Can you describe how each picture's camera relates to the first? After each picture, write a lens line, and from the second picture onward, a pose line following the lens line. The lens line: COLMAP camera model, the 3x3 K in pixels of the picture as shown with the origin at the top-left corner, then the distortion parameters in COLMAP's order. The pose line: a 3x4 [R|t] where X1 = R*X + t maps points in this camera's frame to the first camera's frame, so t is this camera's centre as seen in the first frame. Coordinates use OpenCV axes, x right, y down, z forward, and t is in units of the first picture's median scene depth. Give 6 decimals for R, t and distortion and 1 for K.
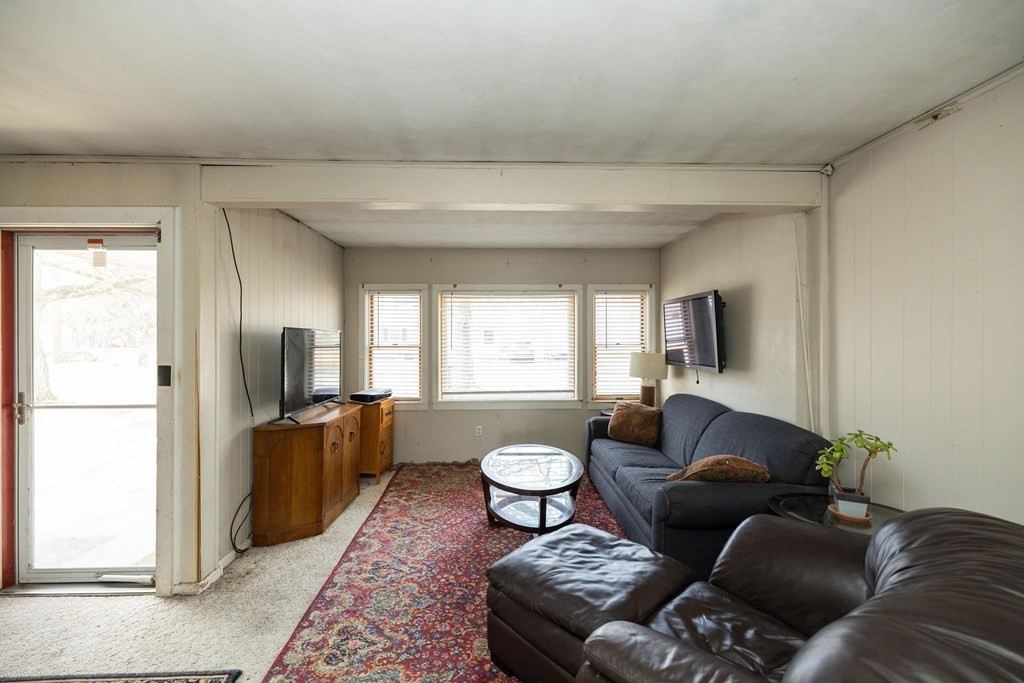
lens RADIAL K [[436.8, 0, 507.5], [0, 436.8, 338.0], [0, 0, 1]] dist [0.003414, -0.000082]
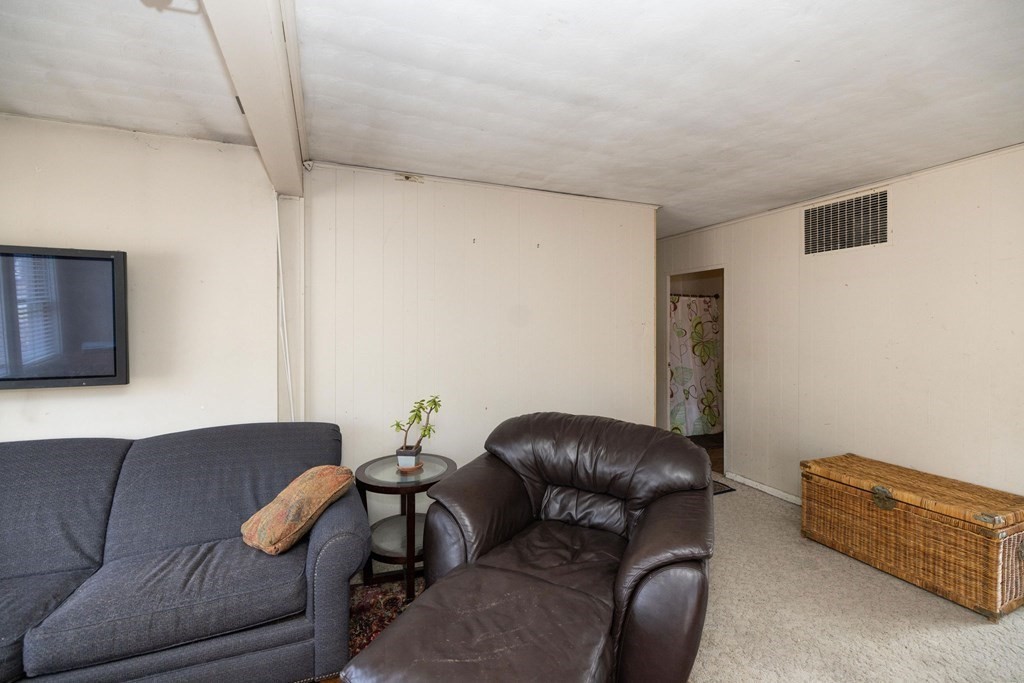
lens RADIAL K [[436.8, 0, 514.9], [0, 436.8, 331.1], [0, 0, 1]] dist [0.003414, -0.000082]
pose [[-0.369088, -0.006912, 0.929369, -0.298697], [0.002099, 0.999964, 0.008271, -0.000693], [-0.929392, 0.005004, -0.369060, 0.688292]]
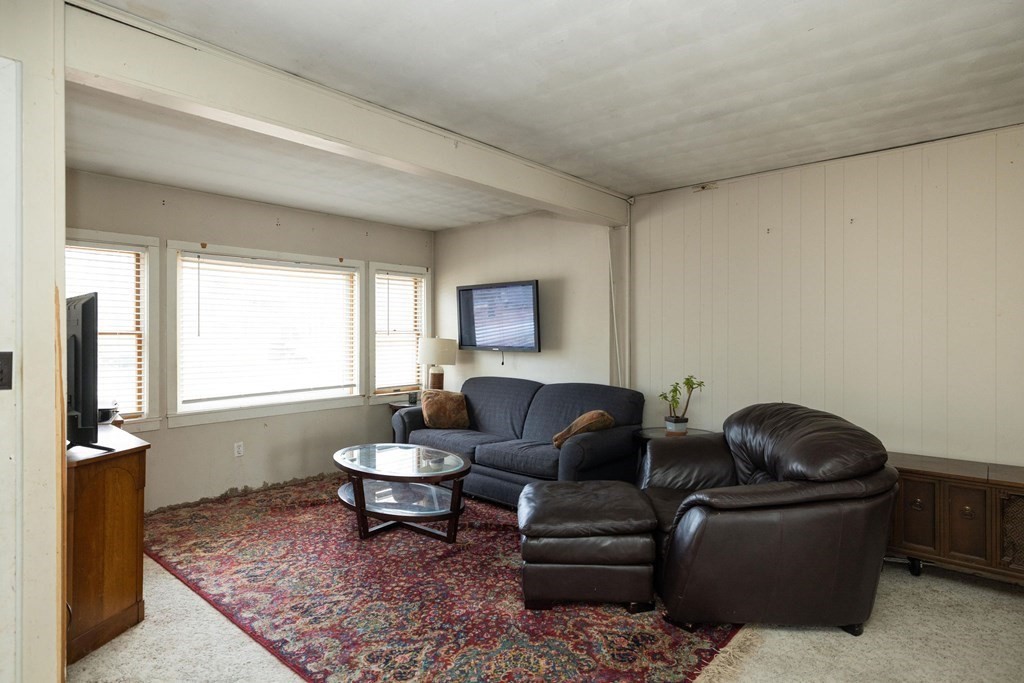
lens RADIAL K [[553.9, 0, 517.6], [0, 553.9, 337.6], [0, 0, 1]] dist [0.001185, -0.000709]
pose [[0.677092, -0.006474, 0.735870, -0.607855], [0.001517, 0.999971, 0.007402, 0.029434], [-0.735897, -0.003895, 0.677082, 0.049559]]
